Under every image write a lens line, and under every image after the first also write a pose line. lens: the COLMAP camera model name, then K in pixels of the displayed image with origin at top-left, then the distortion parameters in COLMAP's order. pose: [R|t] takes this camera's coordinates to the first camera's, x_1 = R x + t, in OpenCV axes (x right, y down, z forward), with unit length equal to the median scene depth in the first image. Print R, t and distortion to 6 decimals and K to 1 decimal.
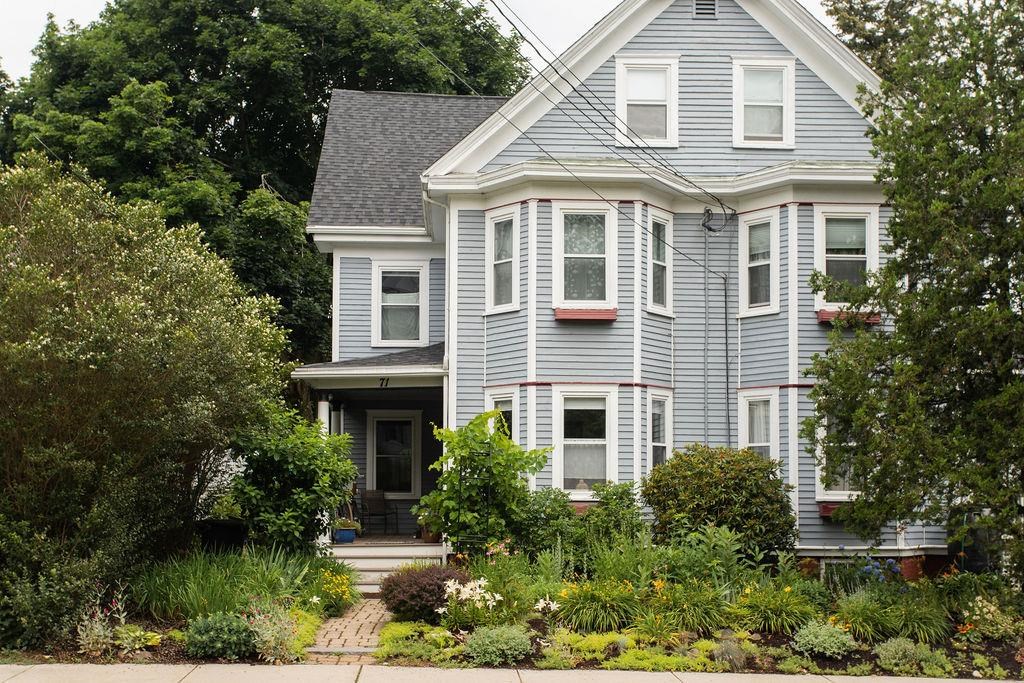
lens RADIAL K [[1181.0, 0, 513.1], [0, 1181.0, 343.6], [0, 0, 1]] dist [0.073625, 0.000000]
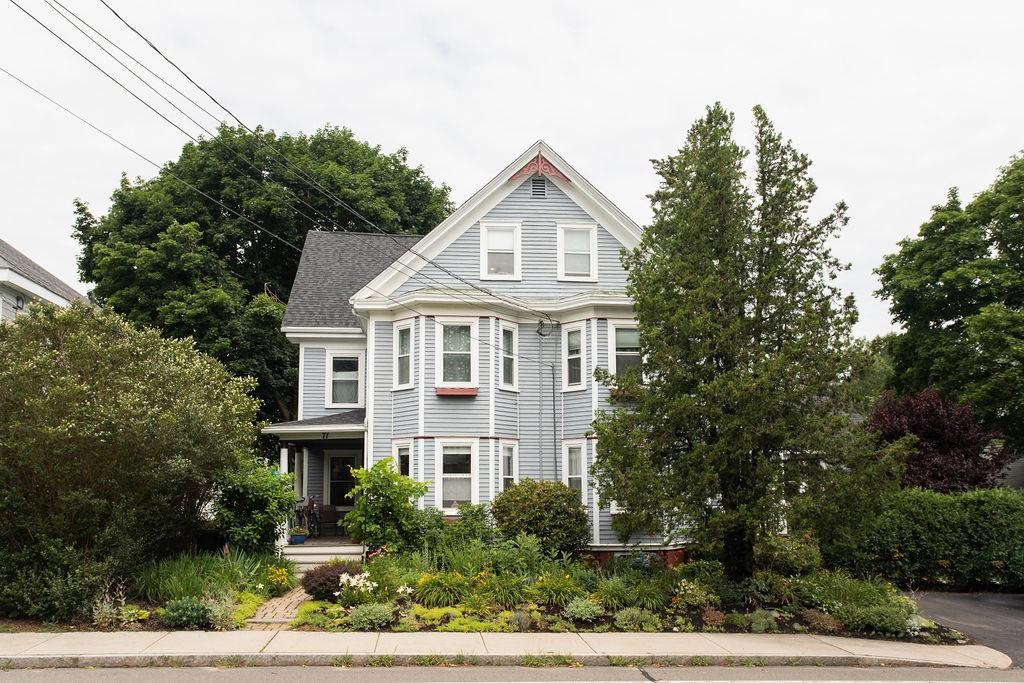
lens RADIAL K [[856.5, 0, 511.9], [0, 856.5, 337.7], [0, 0, 1]] dist [0.011991, 0.035066]
pose [[0.999276, 0.002812, 0.037932, 0.089160], [-0.000799, 0.998595, -0.052982, -0.034947], [-0.038028, 0.052914, 0.997875, -0.101035]]
